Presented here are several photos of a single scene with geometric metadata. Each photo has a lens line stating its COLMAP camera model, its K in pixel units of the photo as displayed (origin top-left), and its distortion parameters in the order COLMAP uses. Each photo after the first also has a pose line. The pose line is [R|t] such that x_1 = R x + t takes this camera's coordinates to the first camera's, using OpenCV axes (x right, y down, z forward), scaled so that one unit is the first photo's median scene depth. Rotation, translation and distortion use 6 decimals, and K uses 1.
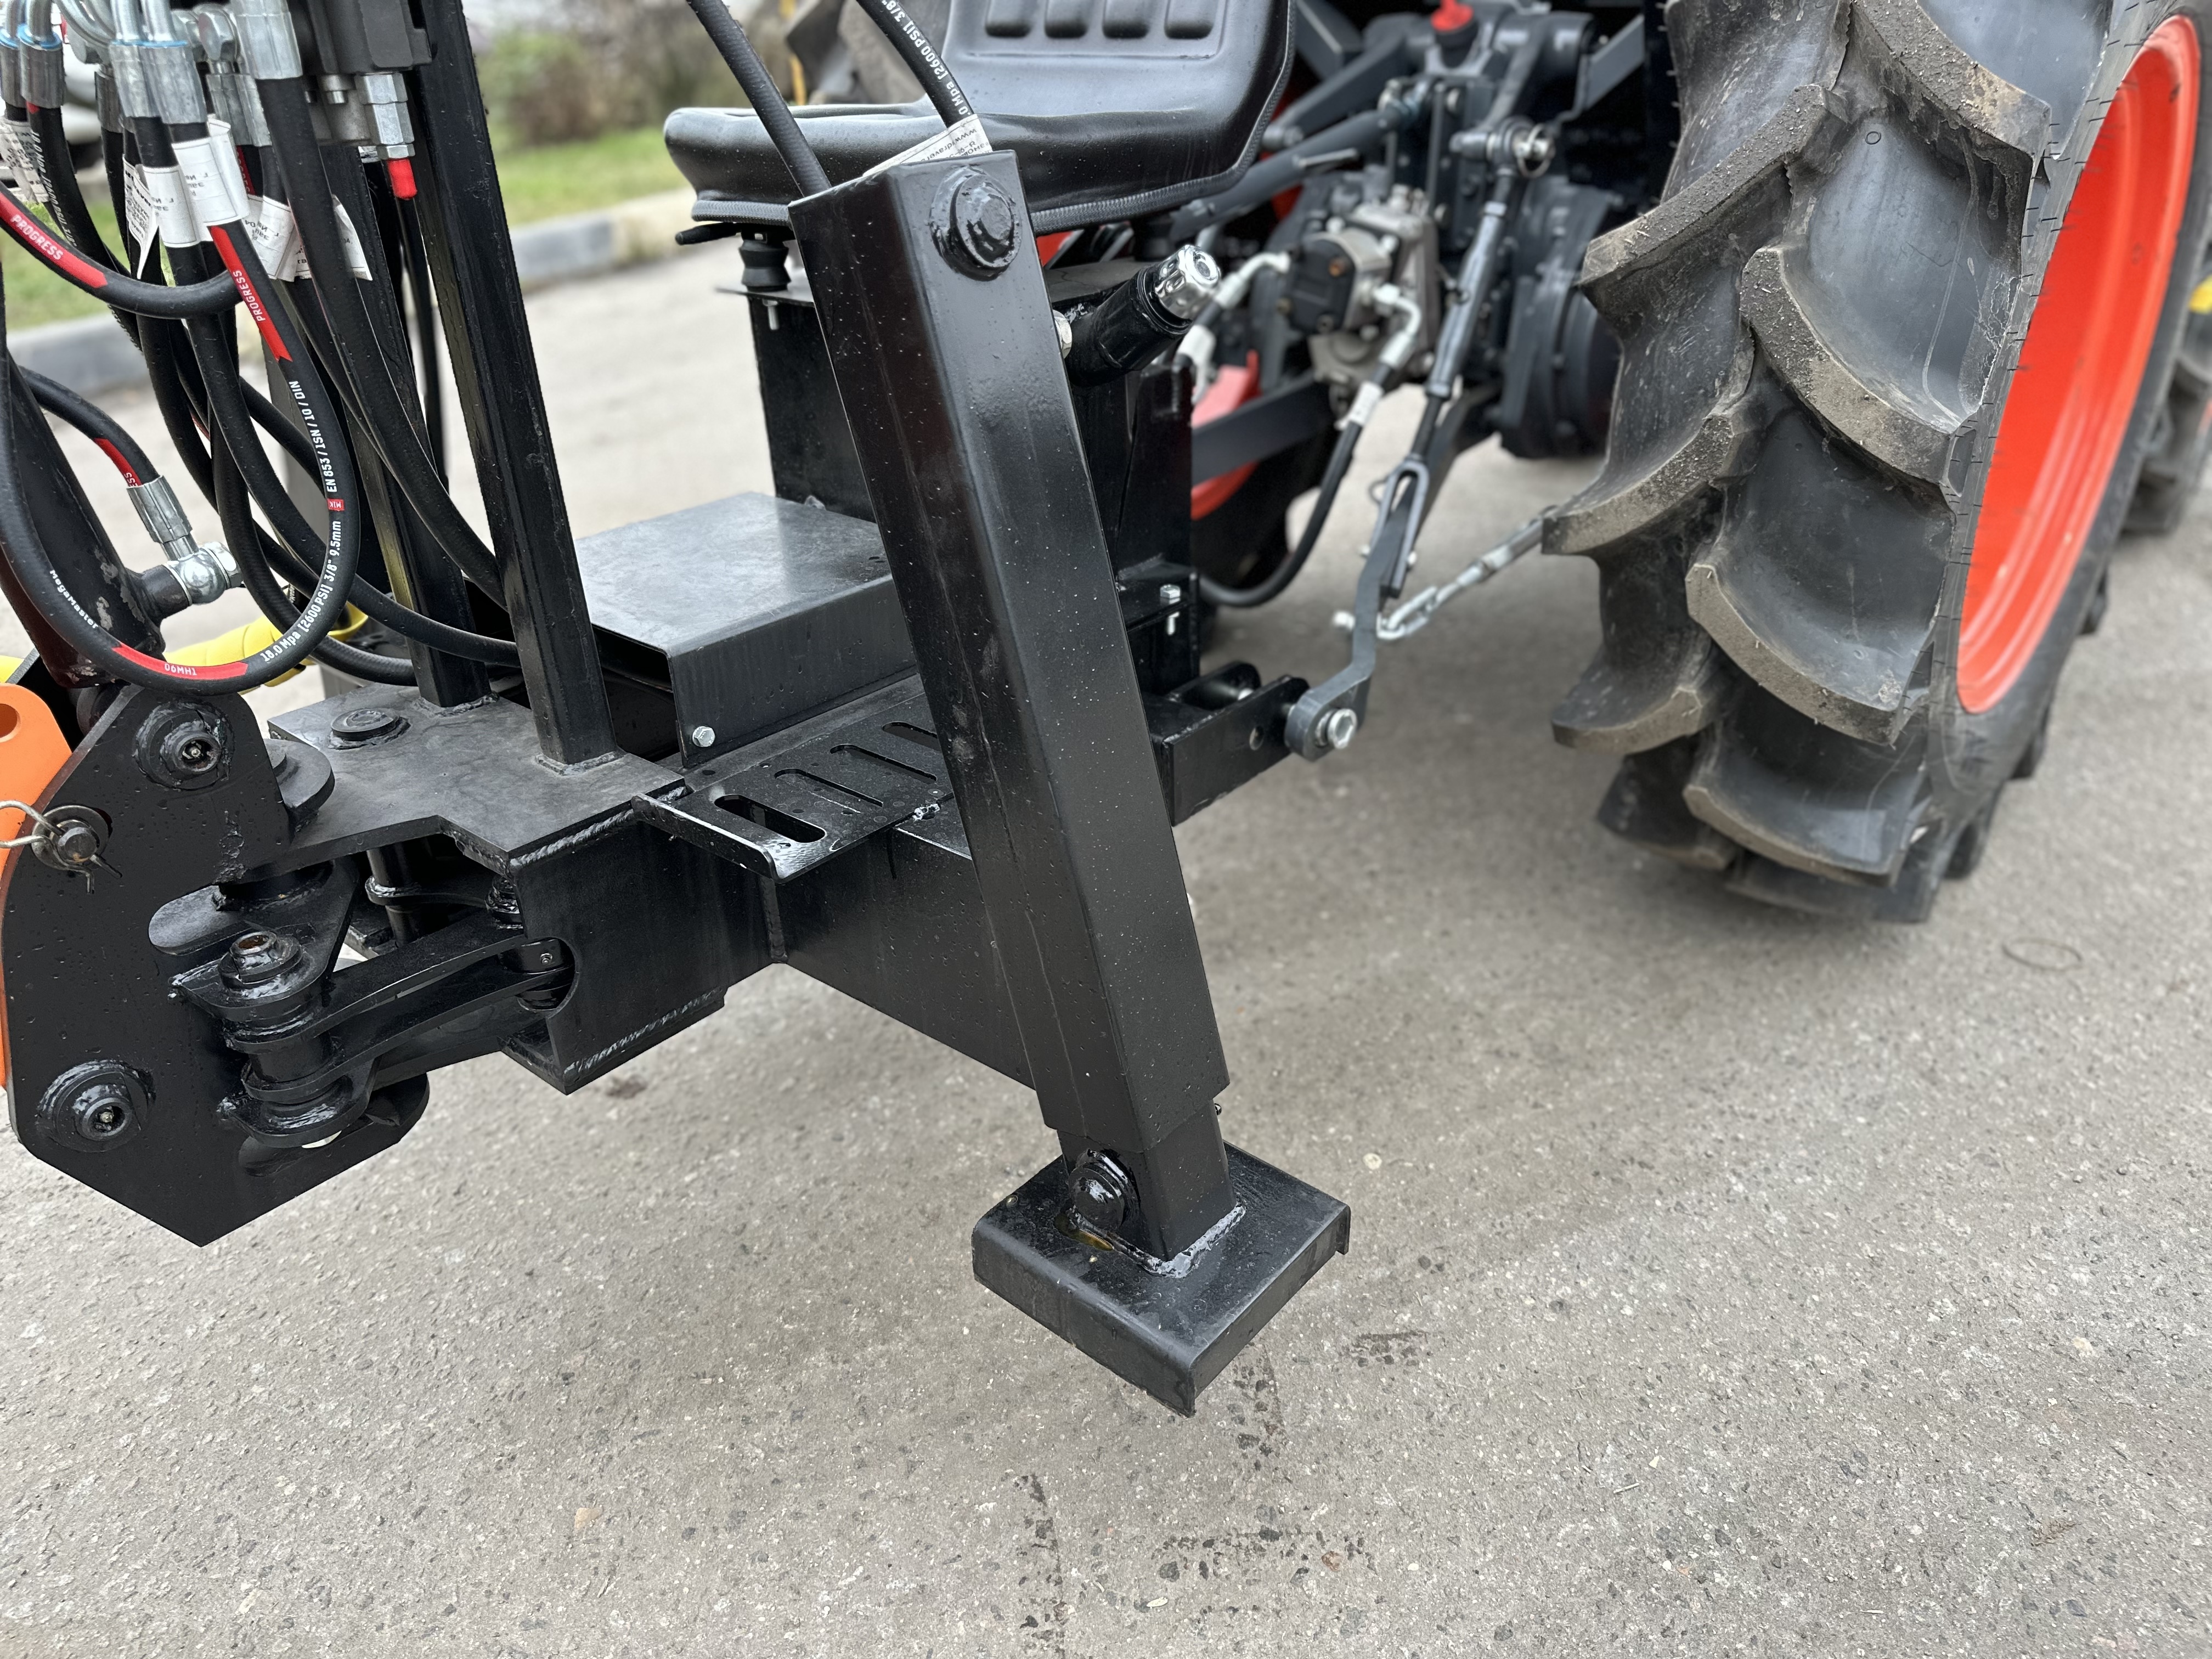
lens RADIAL K [[1545.3, 0, 1106.8], [0, 1545.3, 823.8], [0, 0, 1]] dist [0.047989, -0.053835]
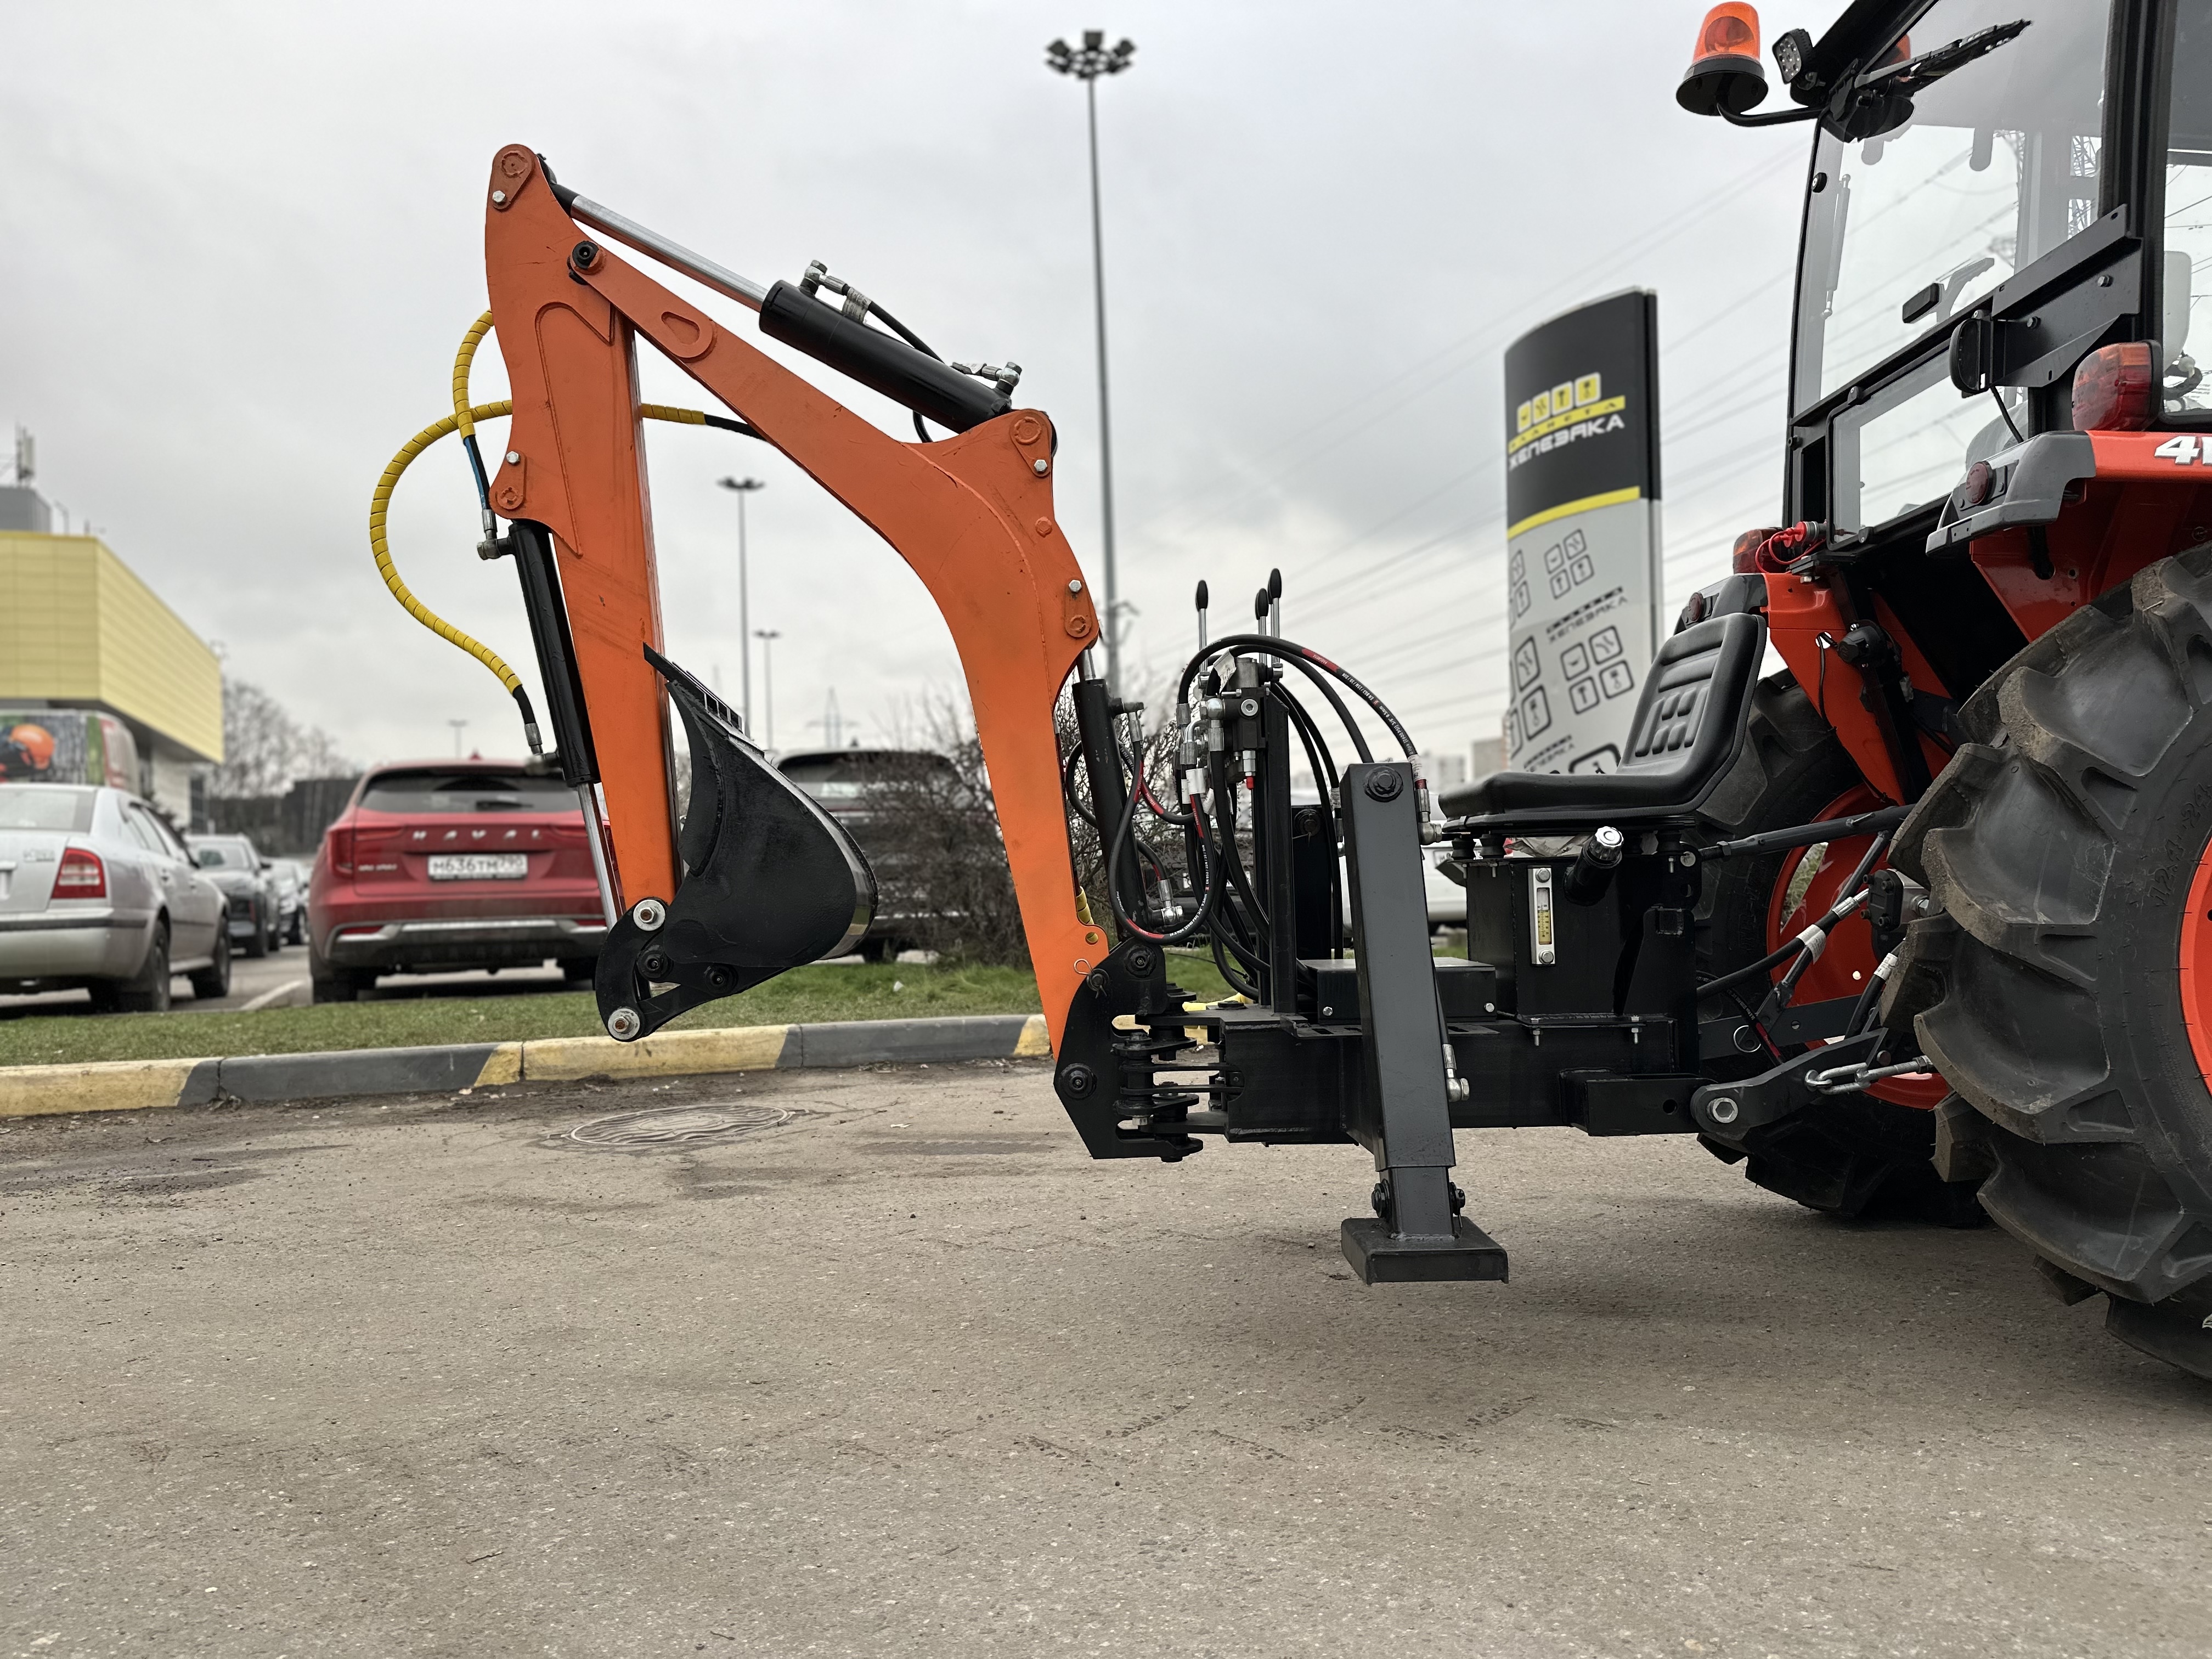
lens RADIAL K [[1545.3, 0, 1094.9], [0, 1545.3, 846.3], [0, 0, 1]] dist [0.047989, -0.053835]
pose [[0.666901, -0.005347, -0.745127, 1.026597], [-0.346679, 0.882930, -0.316620, 0.483621], [0.659588, 0.469474, 0.586973, -0.572319]]
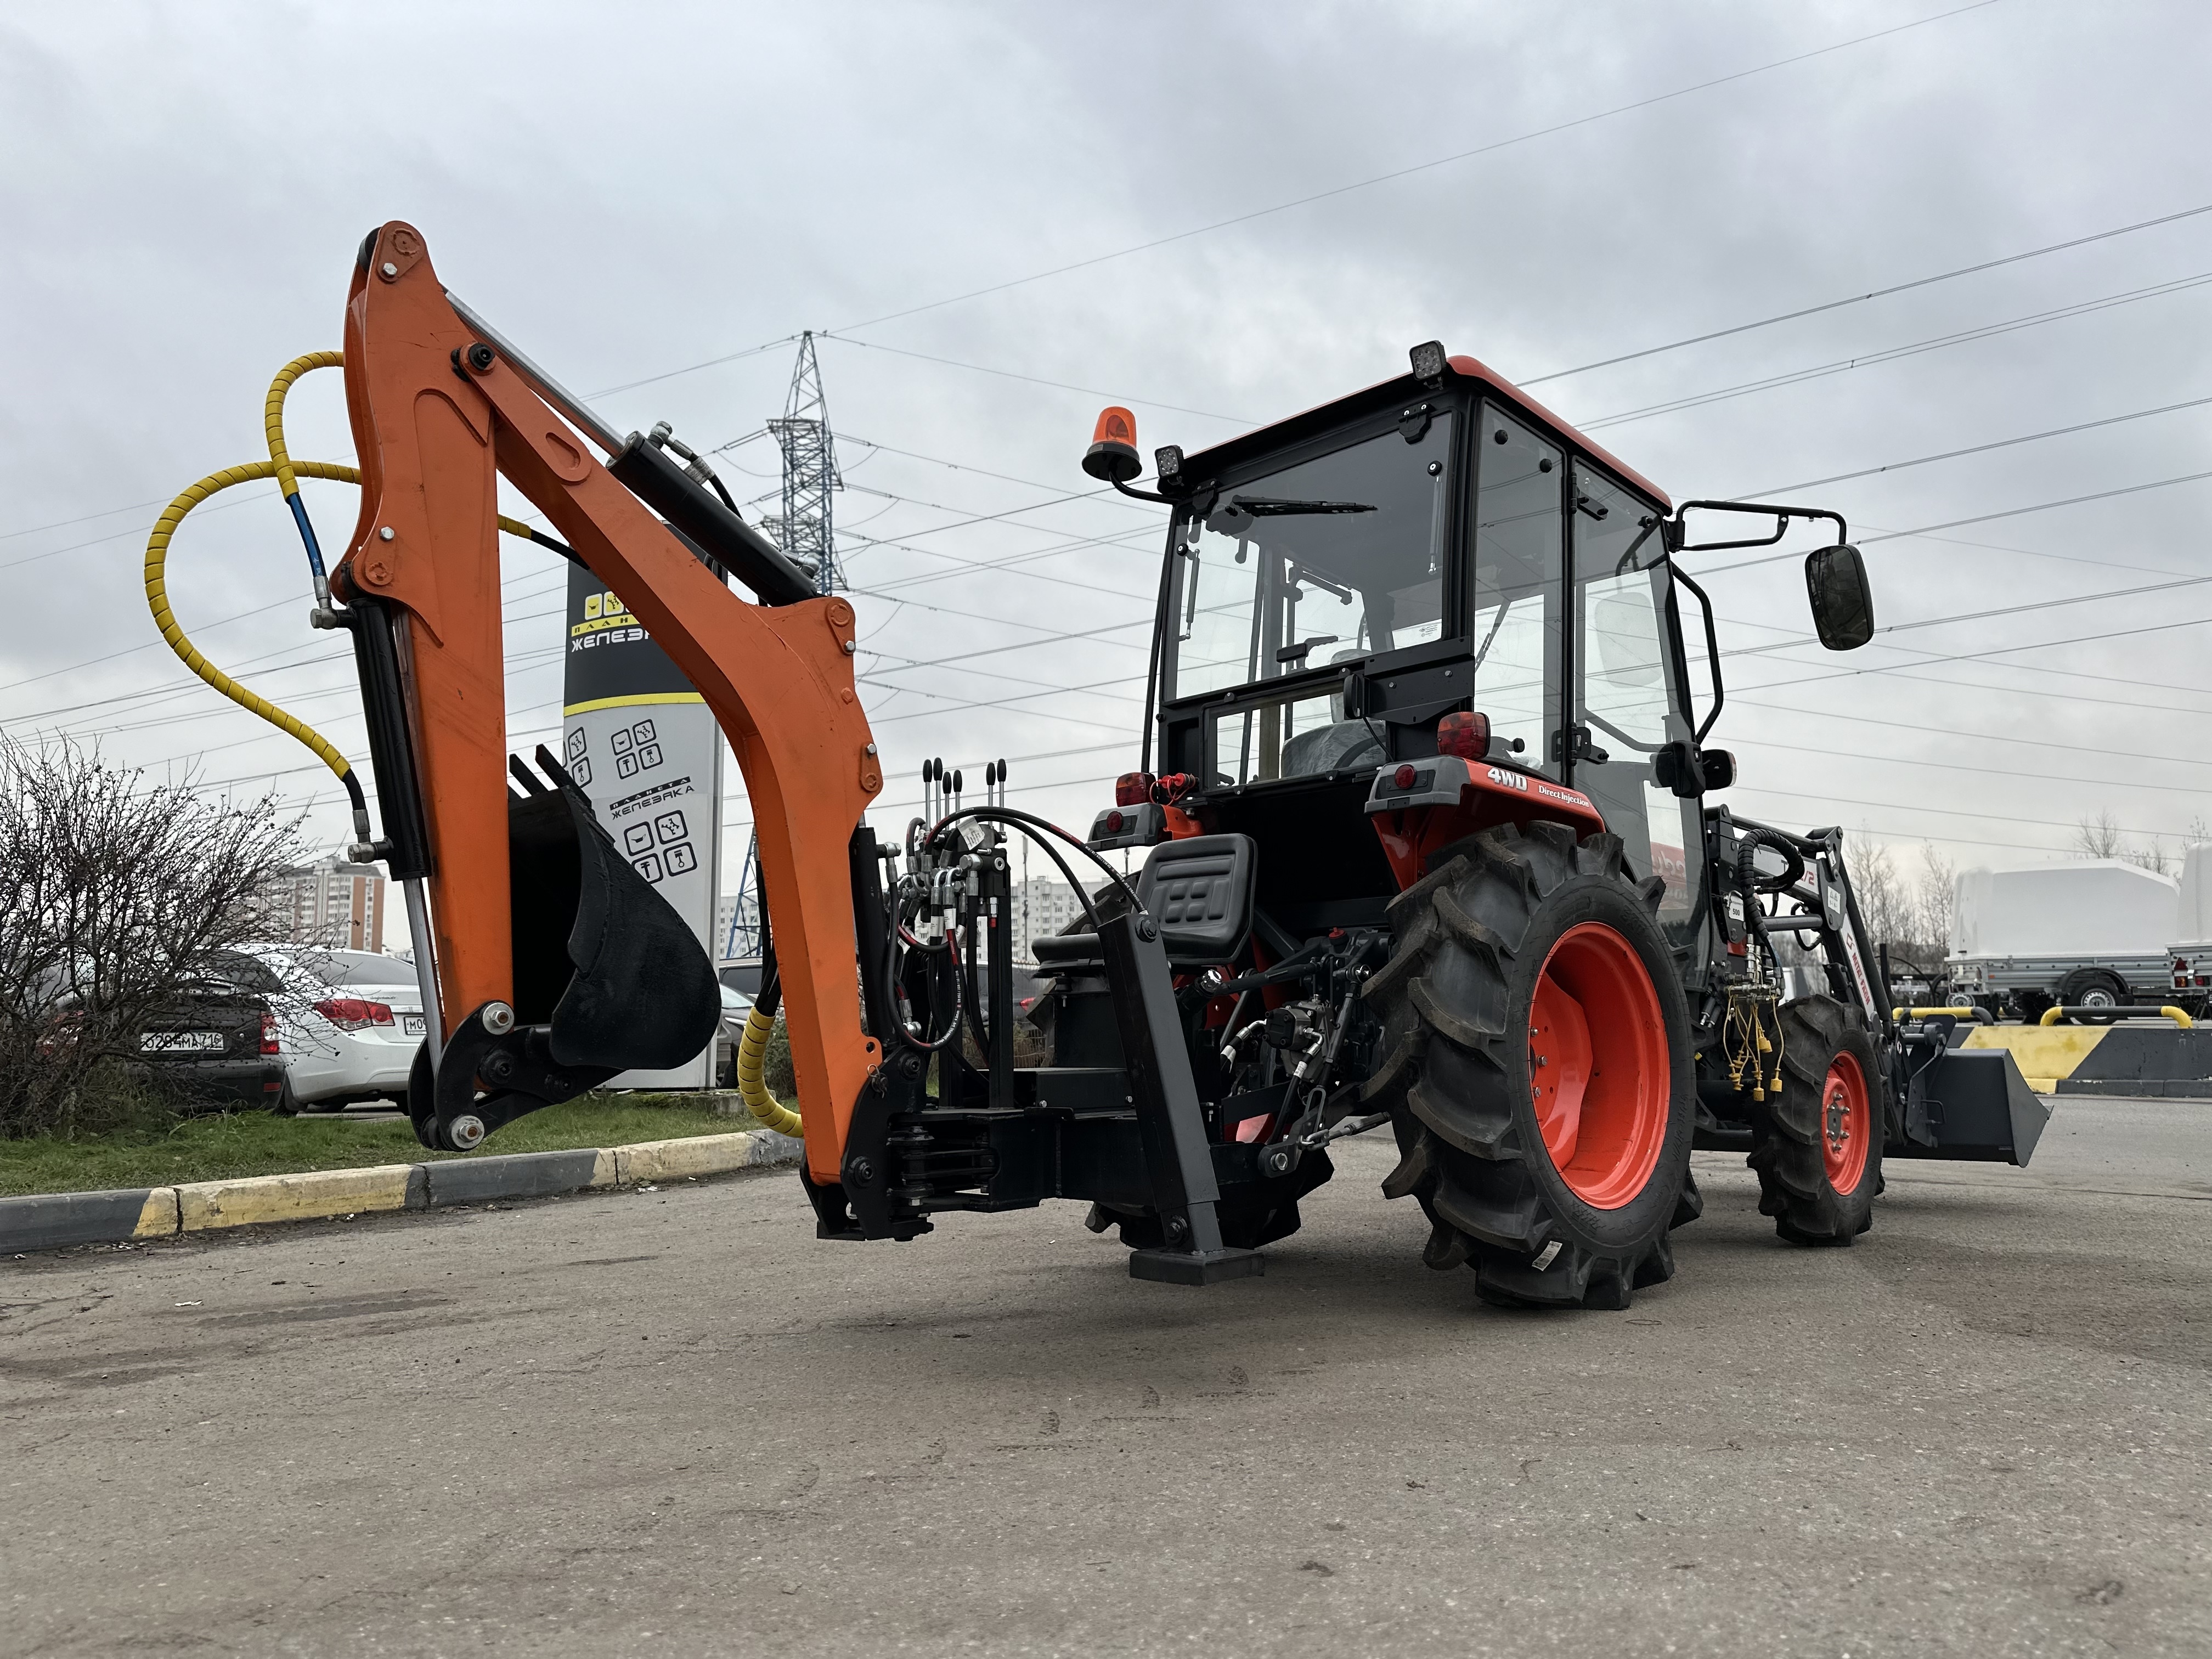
lens RADIAL K [[1545.3, 0, 1102.2], [0, 1545.3, 830.2], [0, 0, 1]] dist [0.047989, -0.053835]
pose [[0.997364, 0.005488, -0.072348, 0.051115], [-0.046855, 0.810057, -0.584477, 1.043447], [0.055398, 0.586326, 0.808179, -1.412219]]
